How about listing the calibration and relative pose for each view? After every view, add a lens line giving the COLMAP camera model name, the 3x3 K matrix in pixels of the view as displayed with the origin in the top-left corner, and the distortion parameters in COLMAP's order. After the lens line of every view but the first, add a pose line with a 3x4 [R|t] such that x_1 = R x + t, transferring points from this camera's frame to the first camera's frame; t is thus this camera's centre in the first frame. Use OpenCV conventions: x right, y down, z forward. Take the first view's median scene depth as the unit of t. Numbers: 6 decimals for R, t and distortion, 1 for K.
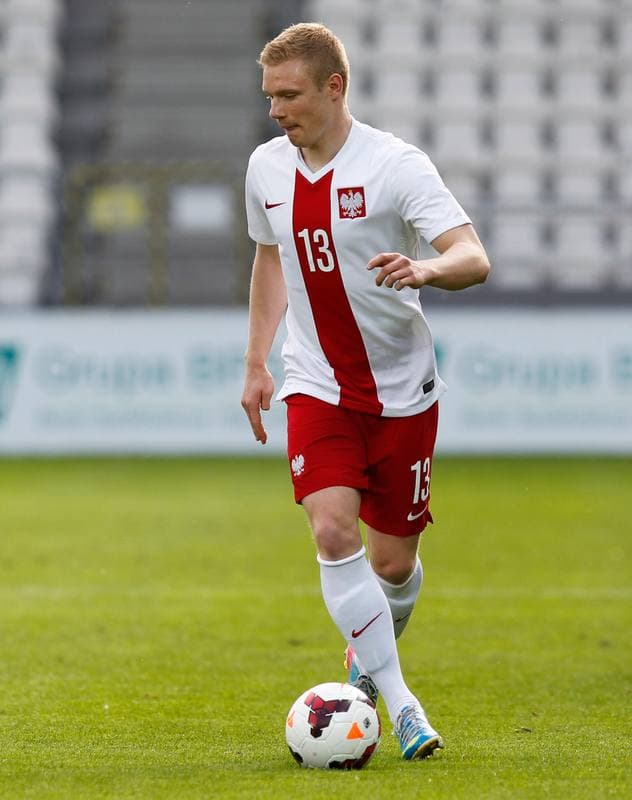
lens RADIAL K [[635.6, 0, 316.3], [0, 635.6, 403.8], [0, 0, 1]] dist [-0.002226, 0.004810]
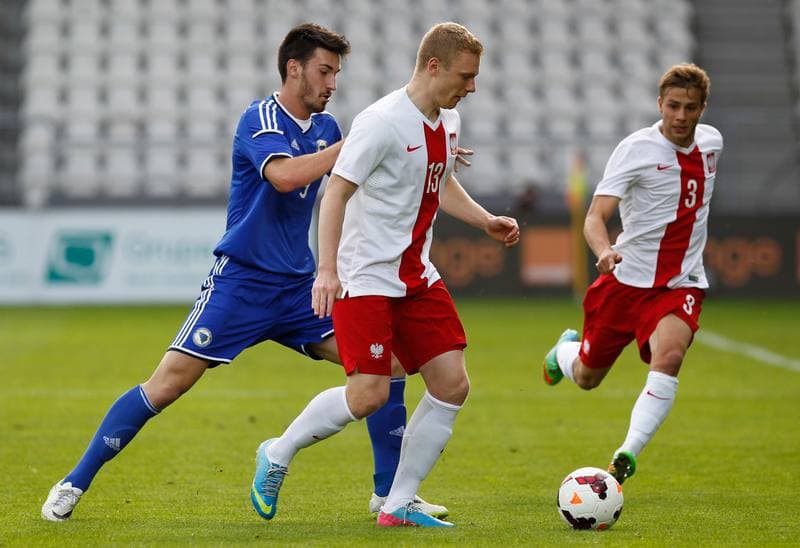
lens RADIAL K [[413.0, 0, 400.0], [0, 413.0, 269.4], [0, 0, 1]] dist [-0.000739, -0.000299]
pose [[0.999985, -0.005215, 0.001925, 0.886948], [0.005213, 0.999986, 0.000959, -0.000789], [-0.001930, -0.000949, 0.999998, 0.001190]]
